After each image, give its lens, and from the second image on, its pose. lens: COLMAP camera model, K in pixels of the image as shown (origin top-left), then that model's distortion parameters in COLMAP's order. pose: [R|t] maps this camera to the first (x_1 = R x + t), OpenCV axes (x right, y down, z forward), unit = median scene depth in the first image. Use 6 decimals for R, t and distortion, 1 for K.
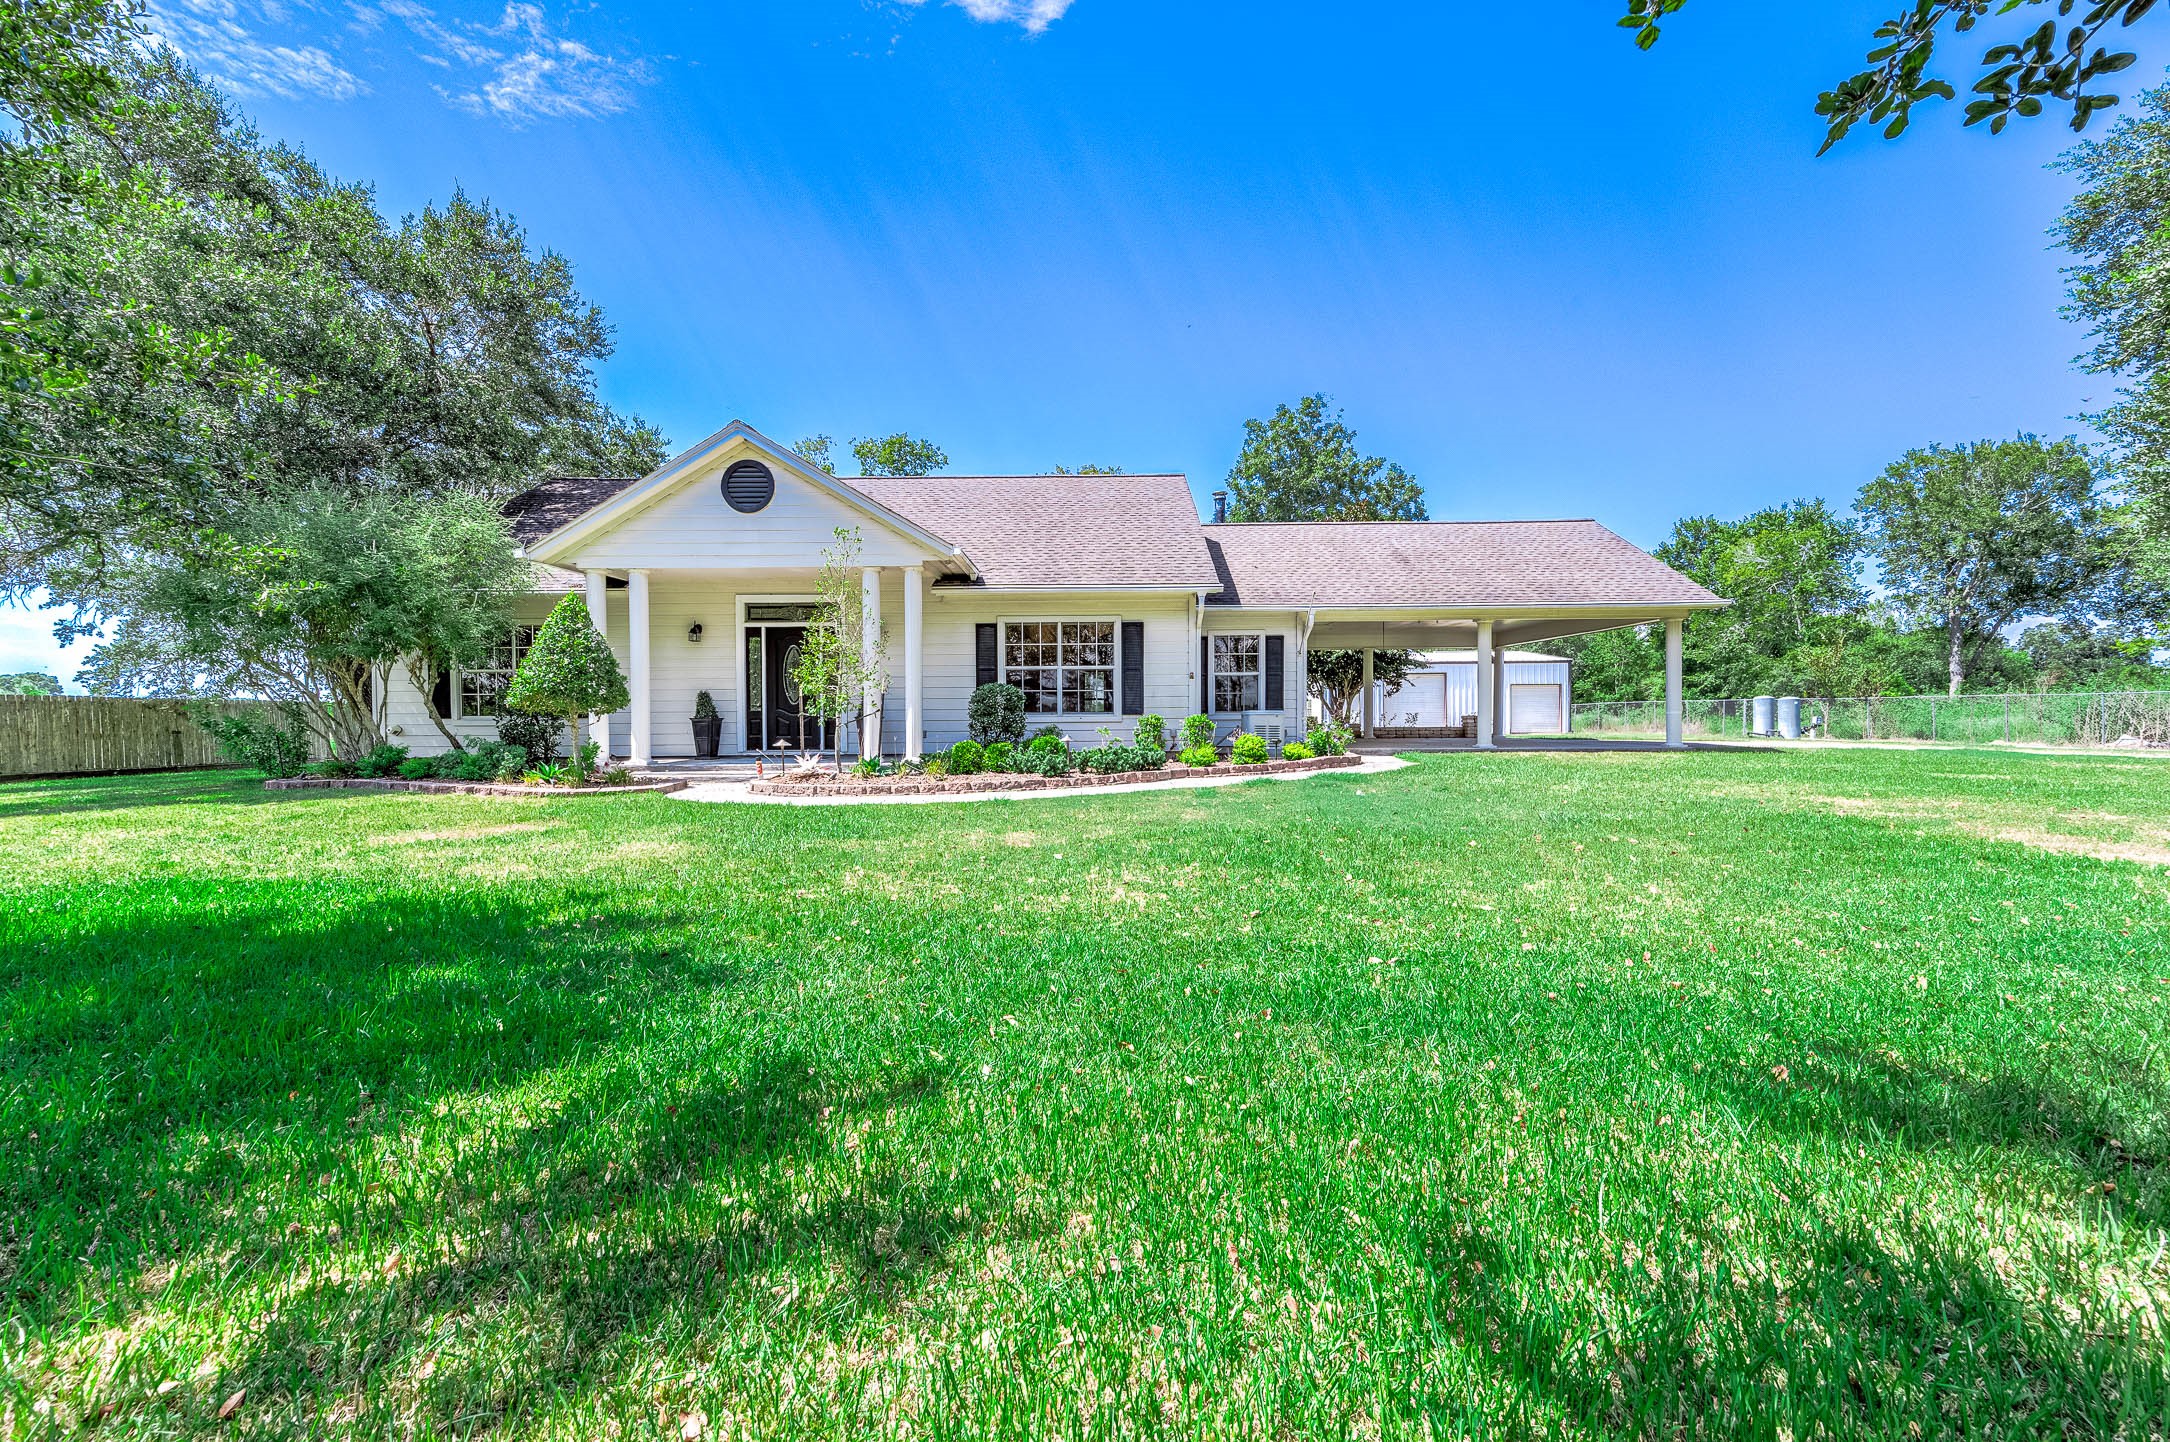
lens RADIAL K [[861.8, 0, 1089.2], [0, 861.8, 719.9], [0, 0, 1]] dist [0.012463, 0.001432]
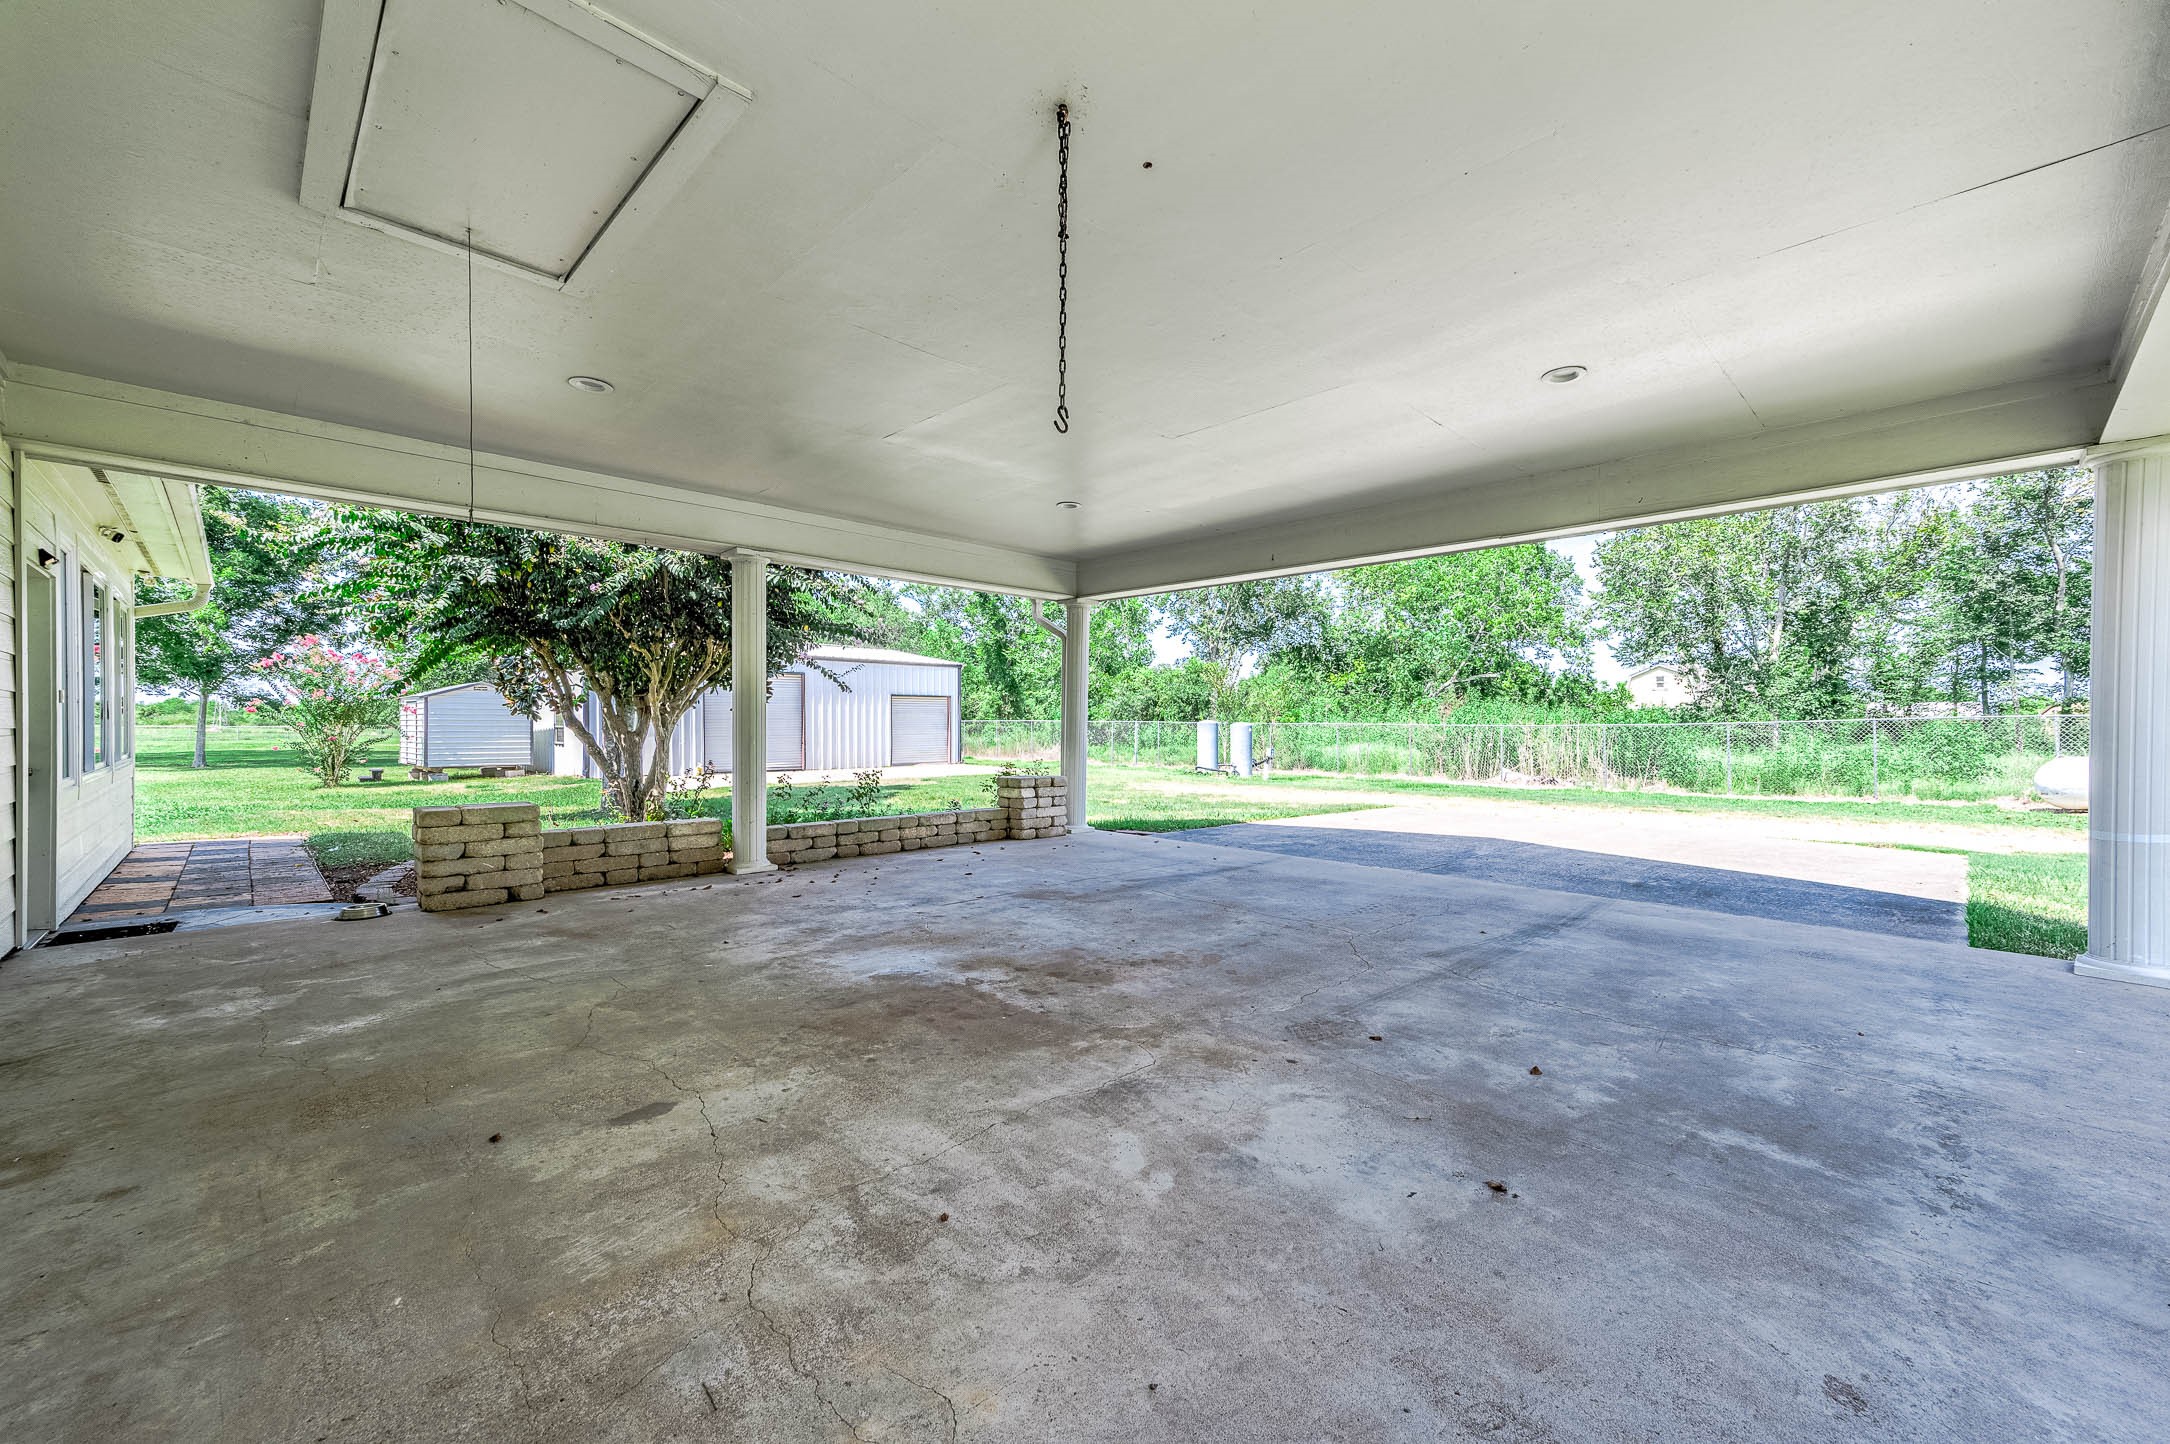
lens RADIAL K [[861.8, 0, 1095.4], [0, 861.8, 731.1], [0, 0, 1]] dist [0.012463, 0.001432]
pose [[0.707038, 0.003120, 0.707169, 0.292787], [-0.006114, 0.999980, 0.001701, -0.036610], [-0.707149, -0.005526, 0.707043, 1.034189]]
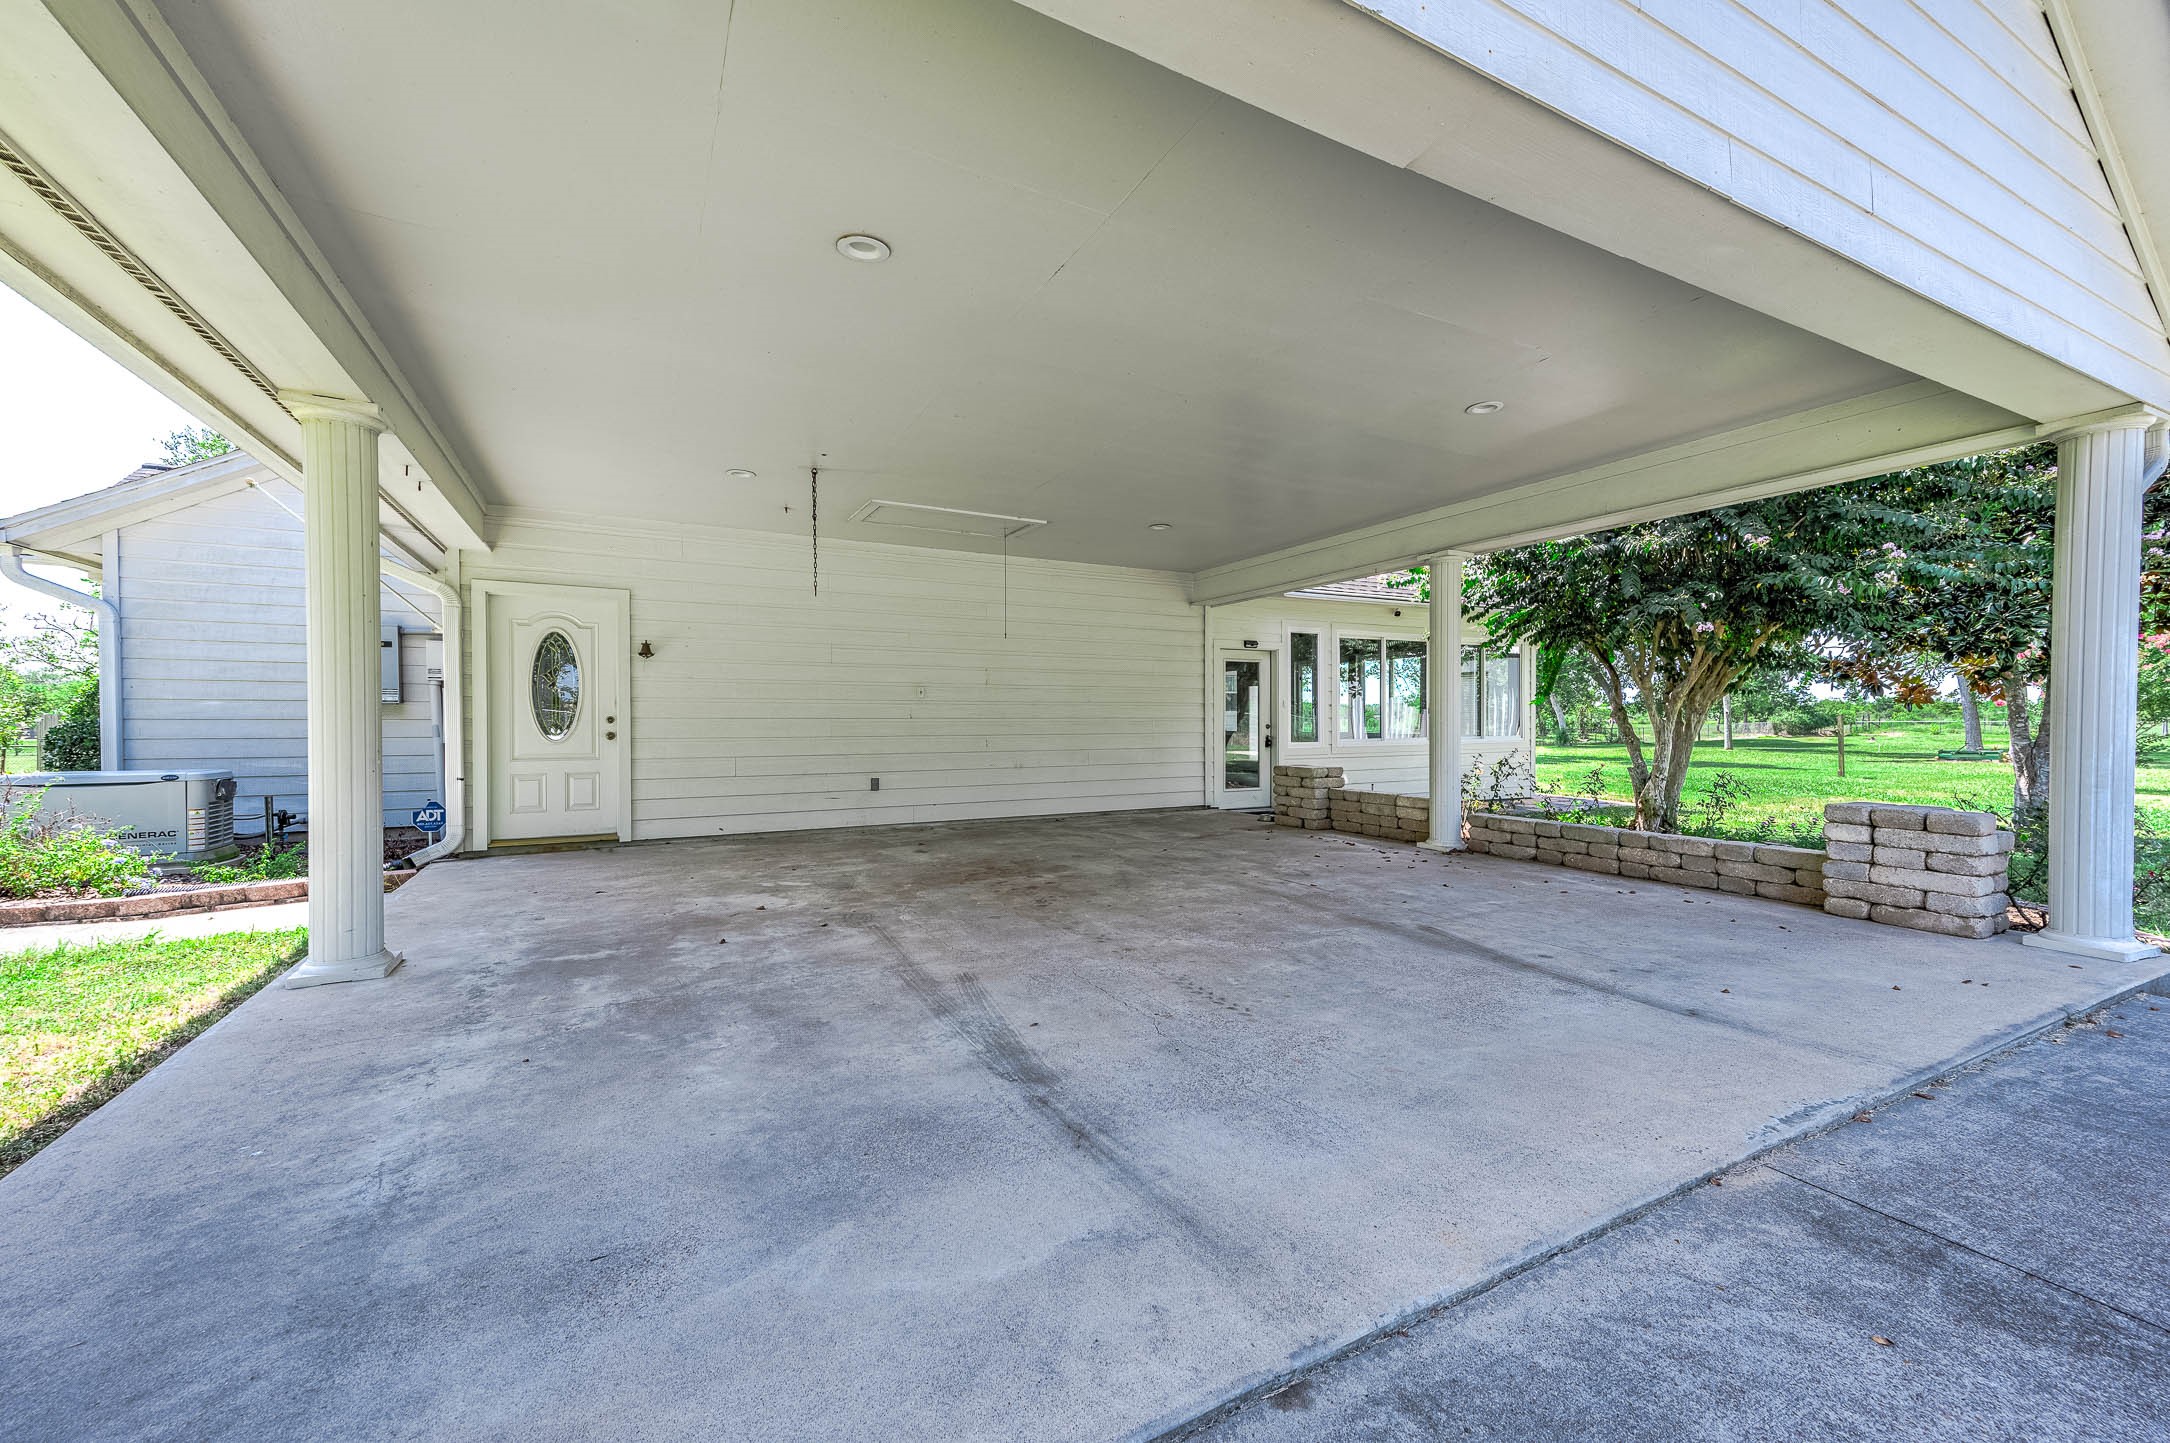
lens RADIAL K [[861.8, 0, 1090.7], [0, 861.8, 725.1], [0, 0, 1]] dist [0.012463, 0.001432]
pose [[0.478285, 0.011996, -0.878123, 0.767242], [-0.001652, 0.999917, 0.012760, -0.037740], [0.878203, -0.004652, 0.478265, 1.067737]]
